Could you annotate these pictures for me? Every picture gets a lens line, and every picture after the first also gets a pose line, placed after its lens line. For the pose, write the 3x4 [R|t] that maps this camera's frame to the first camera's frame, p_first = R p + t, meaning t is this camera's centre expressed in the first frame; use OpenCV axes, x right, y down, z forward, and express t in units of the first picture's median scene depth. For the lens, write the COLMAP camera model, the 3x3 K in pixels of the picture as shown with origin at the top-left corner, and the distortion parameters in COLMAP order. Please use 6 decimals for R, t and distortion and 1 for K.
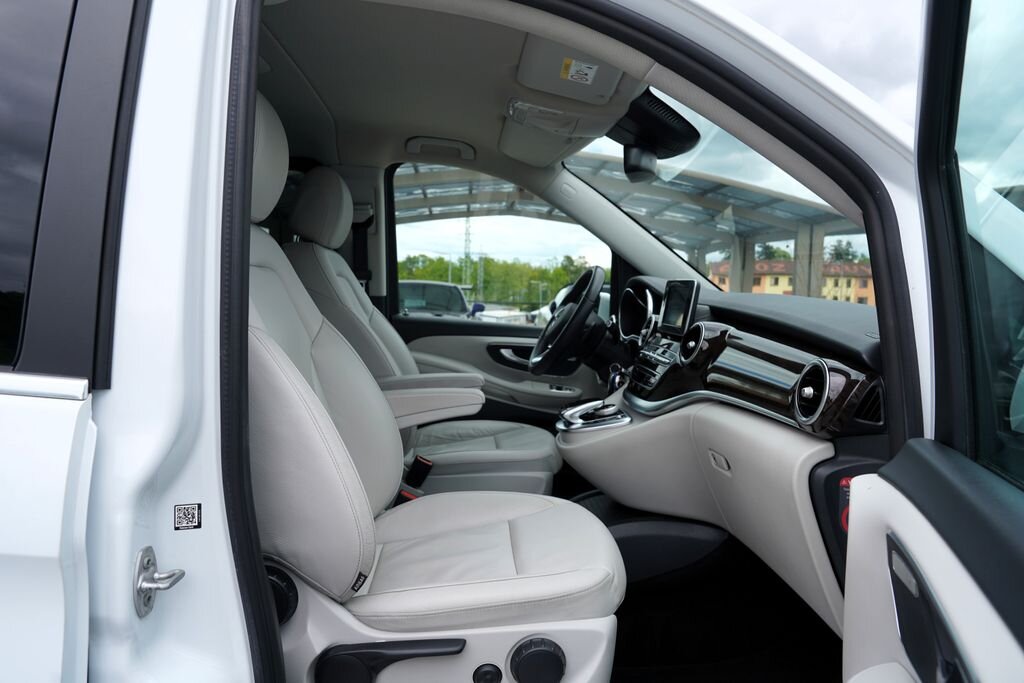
lens RADIAL K [[701.9, 0, 516.1], [0, 701.9, 341.2], [0, 0, 1]] dist [-0.108415, 0.078762]
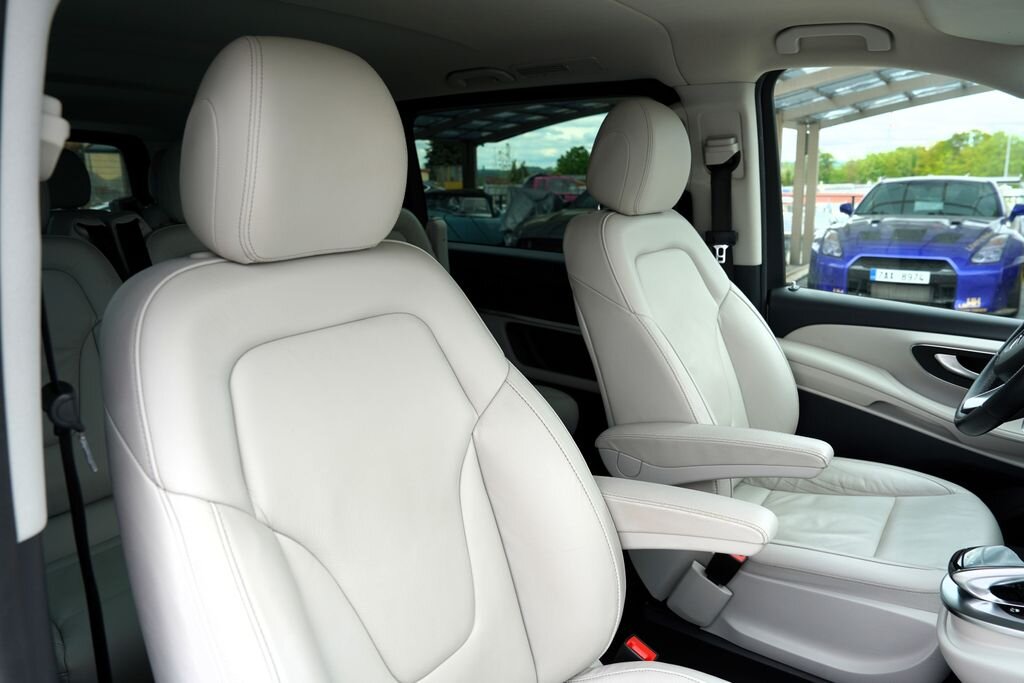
lens RADIAL K [[701.9, 0, 516.1], [0, 701.9, 341.2], [0, 0, 1]] dist [-0.108415, 0.078762]
pose [[0.757082, 0.102741, -0.645191, 0.091197], [-0.000248, 0.987603, 0.156975, -0.102344], [0.653320, -0.118683, 0.747722, 0.315586]]
